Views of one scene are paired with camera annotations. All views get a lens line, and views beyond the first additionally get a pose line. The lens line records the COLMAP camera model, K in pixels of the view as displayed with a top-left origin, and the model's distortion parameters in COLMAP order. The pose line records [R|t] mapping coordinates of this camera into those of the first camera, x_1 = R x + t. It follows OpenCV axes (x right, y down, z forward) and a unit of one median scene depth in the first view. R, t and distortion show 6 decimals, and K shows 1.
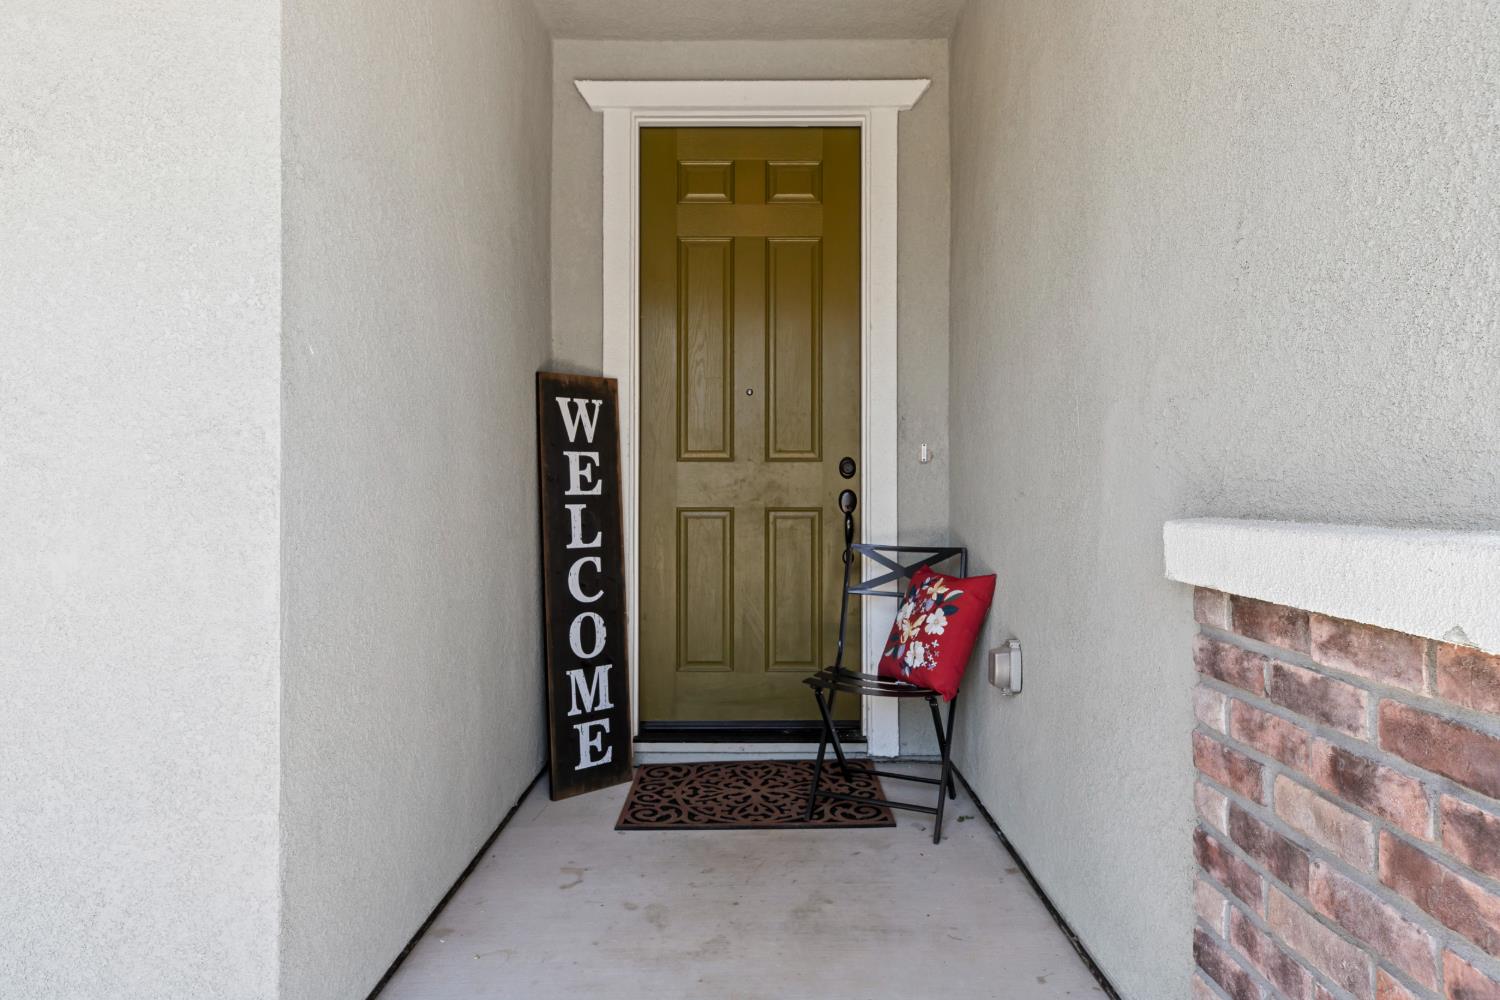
lens RADIAL K [[851.9, 0, 753.4], [0, 851.9, 487.4], [0, 0, 1]] dist [0.007929, -0.000488]
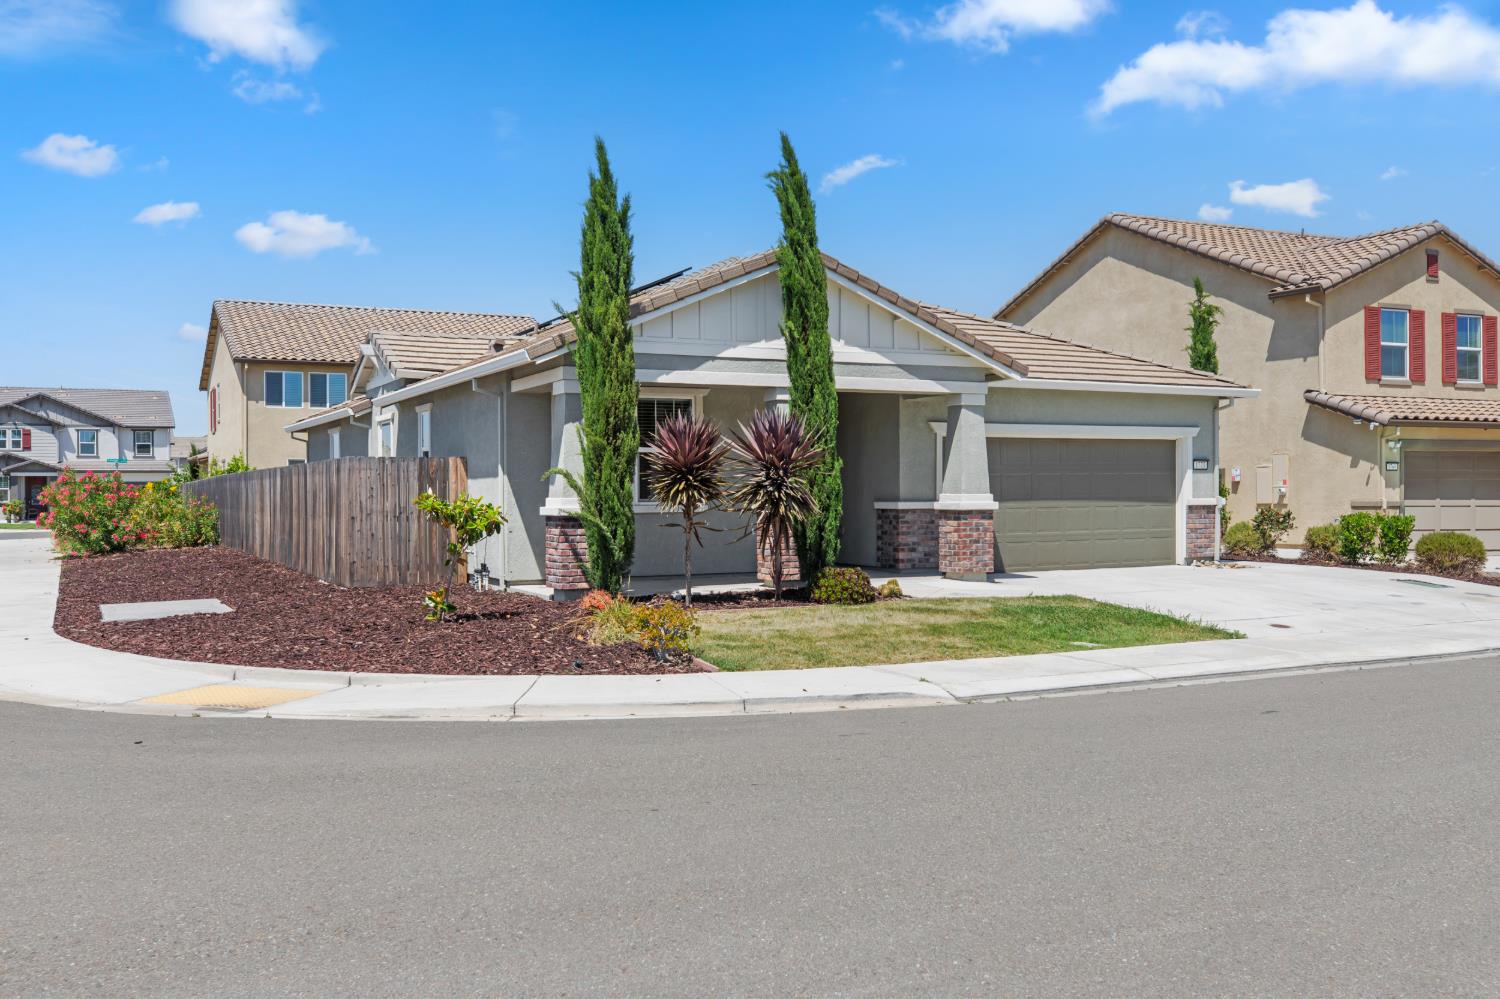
lens RADIAL K [[1346.1, 0, 750.5], [0, 1346.1, 501.1], [0, 0, 1]] dist [-0.000412, -0.006863]
pose [[0.892940, -0.007535, 0.450112, -3.238667], [0.002582, 0.999929, 0.011617, -0.062388], [-0.450168, -0.009211, 0.892896, -5.078383]]
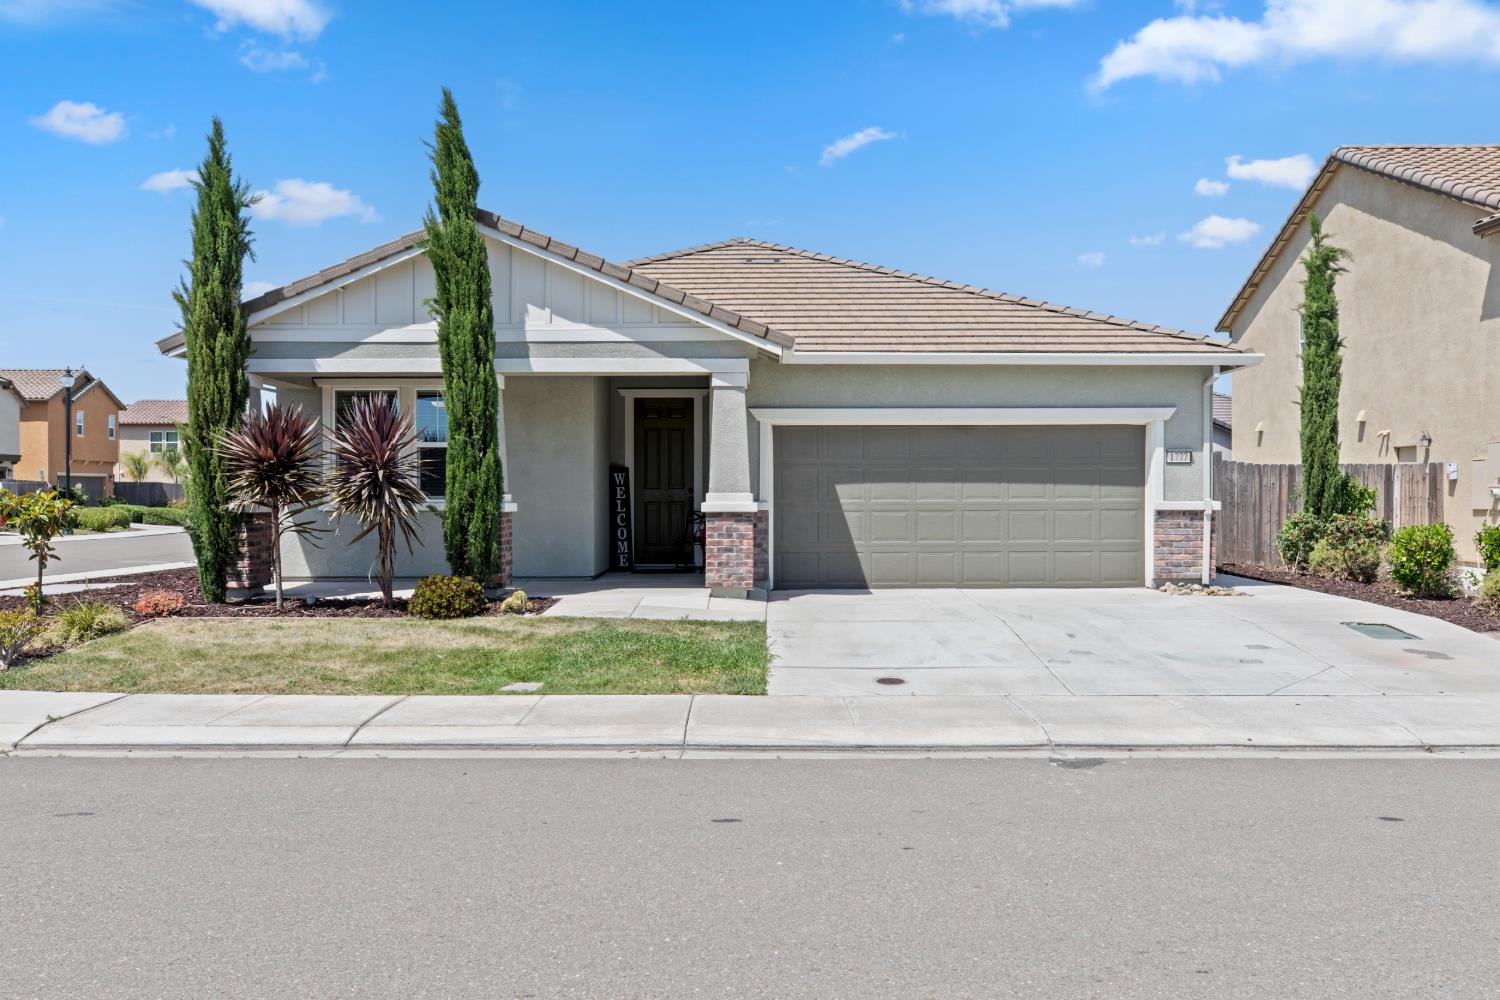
lens RADIAL K [[1228.6, 0, 747.0], [0, 1228.6, 500.1], [0, 0, 1]] dist [-0.006835, 0.005422]
pose [[0.999936, 0.000353, -0.011305, 0.453474], [-0.000228, 0.999939, 0.011047, -0.045639], [0.011308, -0.011044, 0.999875, -4.729862]]
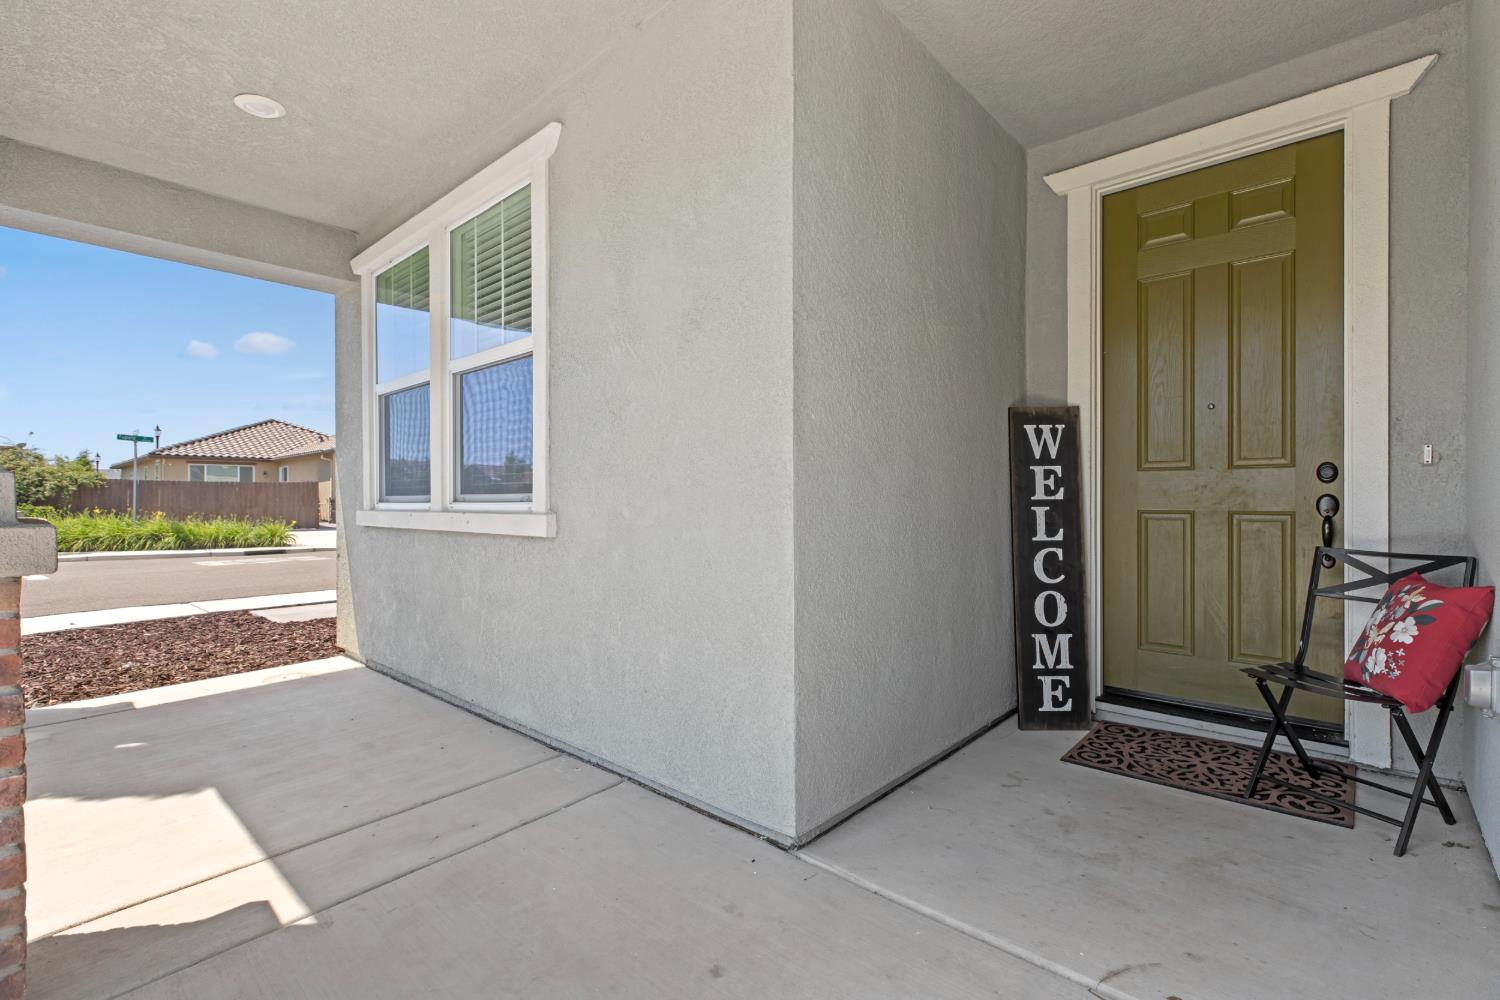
lens RADIAL K [[670.3, 0, 755.8], [0, 670.3, 501.5], [0, 0, 1]] dist [-0.001818, -0.000001]
pose [[0.746330, 0.000943, -0.665576, 0.146880], [0.006215, 0.999946, 0.008386, 0.000579], [0.665547, -0.010395, 0.746283, -0.047210]]
